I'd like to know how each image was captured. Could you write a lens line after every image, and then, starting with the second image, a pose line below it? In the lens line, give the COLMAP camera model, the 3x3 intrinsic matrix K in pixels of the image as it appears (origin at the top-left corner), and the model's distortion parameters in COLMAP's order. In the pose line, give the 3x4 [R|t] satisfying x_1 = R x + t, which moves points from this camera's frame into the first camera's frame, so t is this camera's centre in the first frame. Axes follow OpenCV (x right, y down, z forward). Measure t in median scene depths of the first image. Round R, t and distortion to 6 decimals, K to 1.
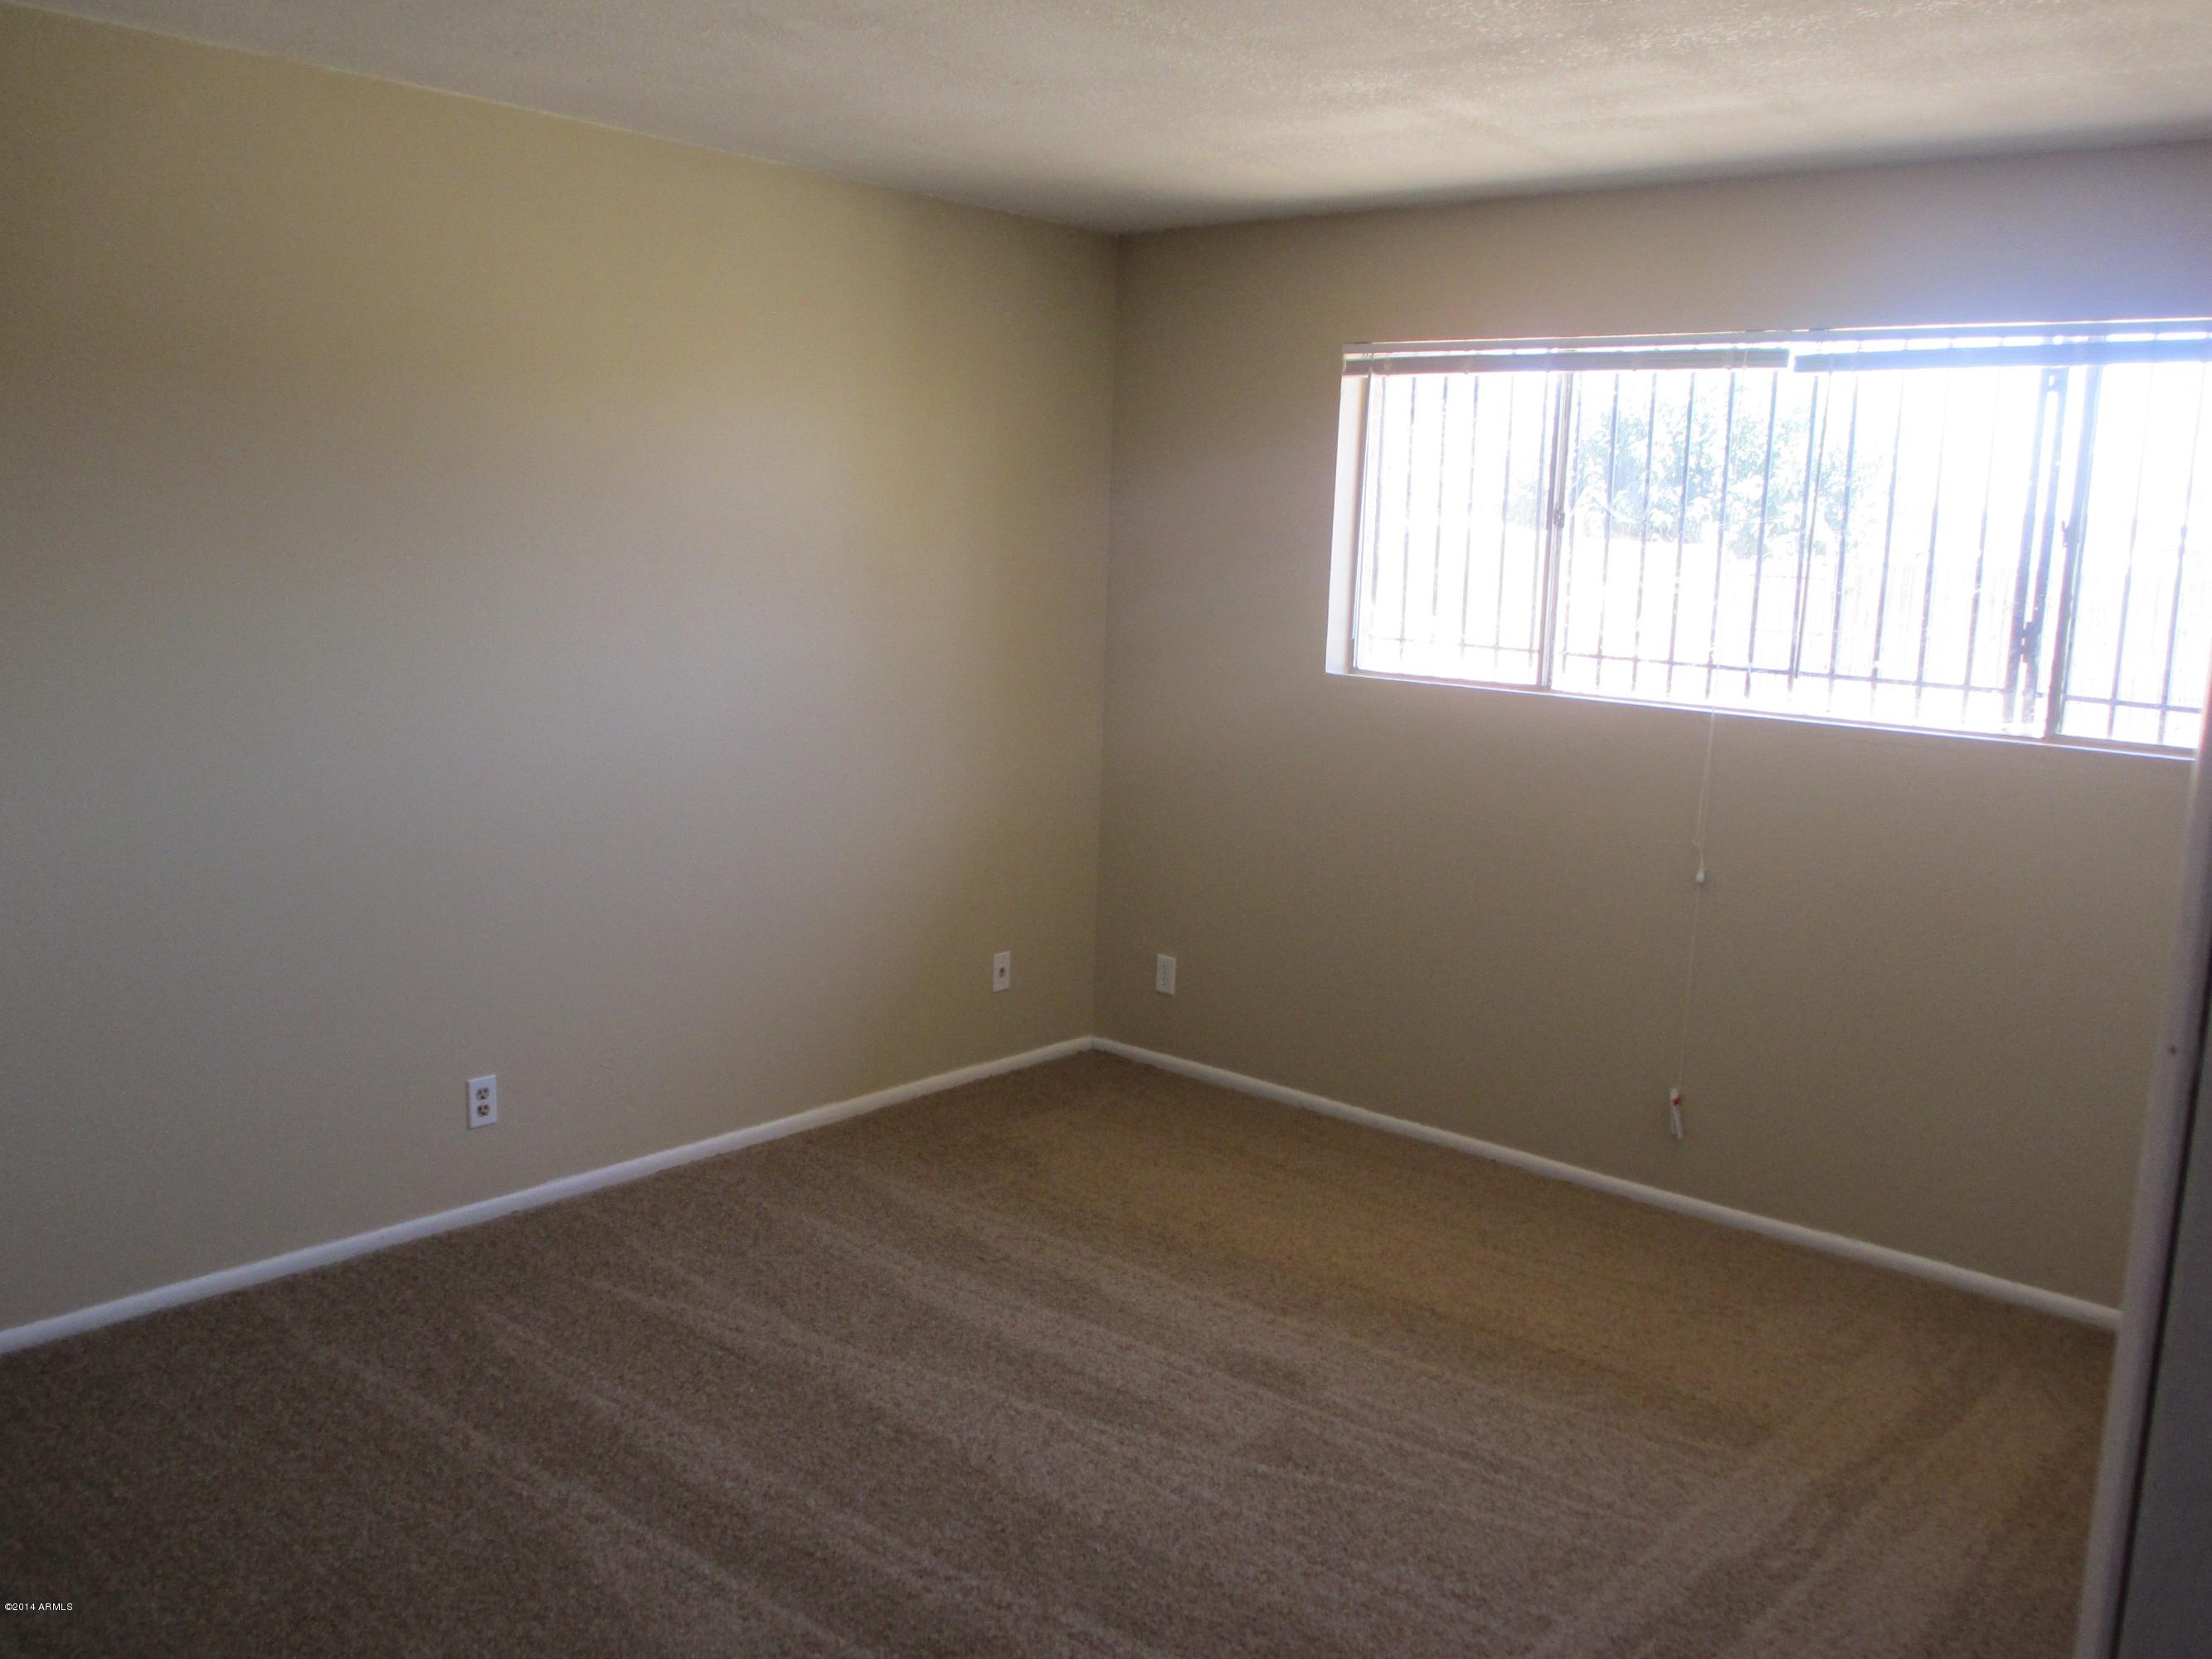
lens RADIAL K [[1870.1, 0, 1106.0], [0, 1870.1, 829.5], [0, 0, 1]] dist [-0.051268, 0.011927]
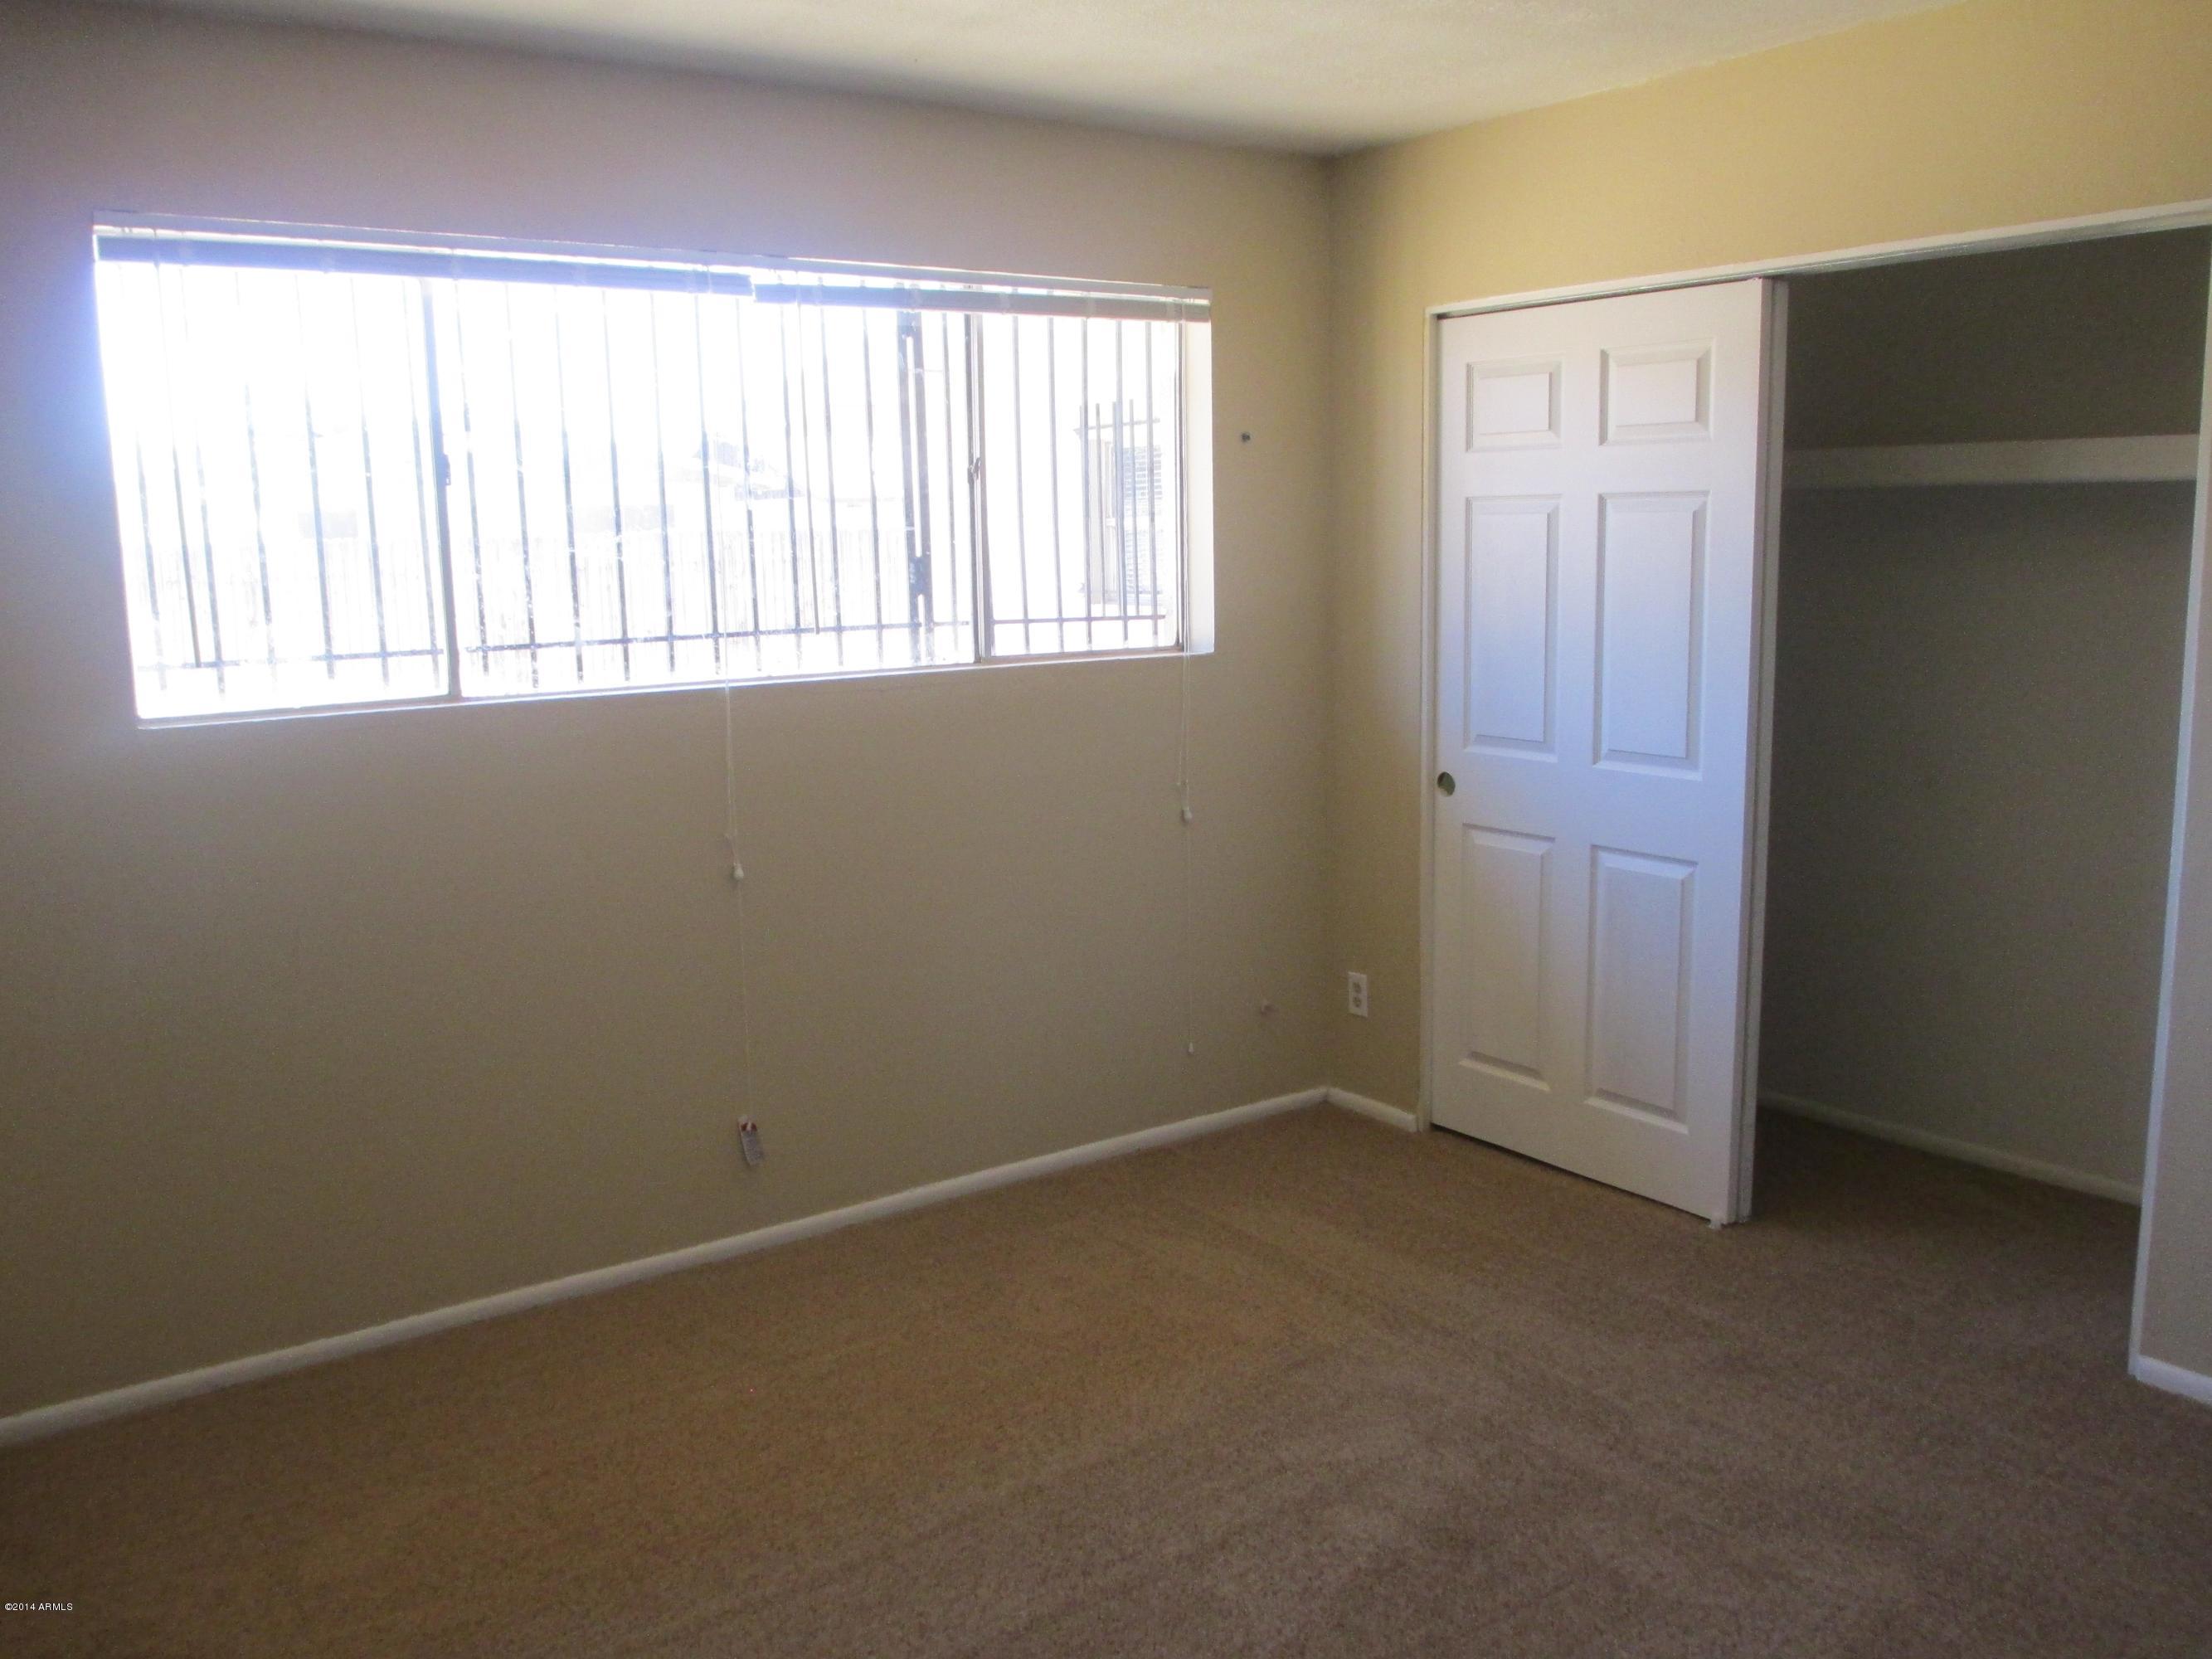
lens RADIAL K [[1870.1, 0, 1106.0], [0, 1870.1, 829.5], [0, 0, 1]] dist [-0.051268, 0.011927]
pose [[0.216043, -0.203827, 0.954872, -0.510404], [0.179054, 0.969653, 0.166470, -0.117594], [-0.959825, 0.135009, 0.245983, 0.647409]]
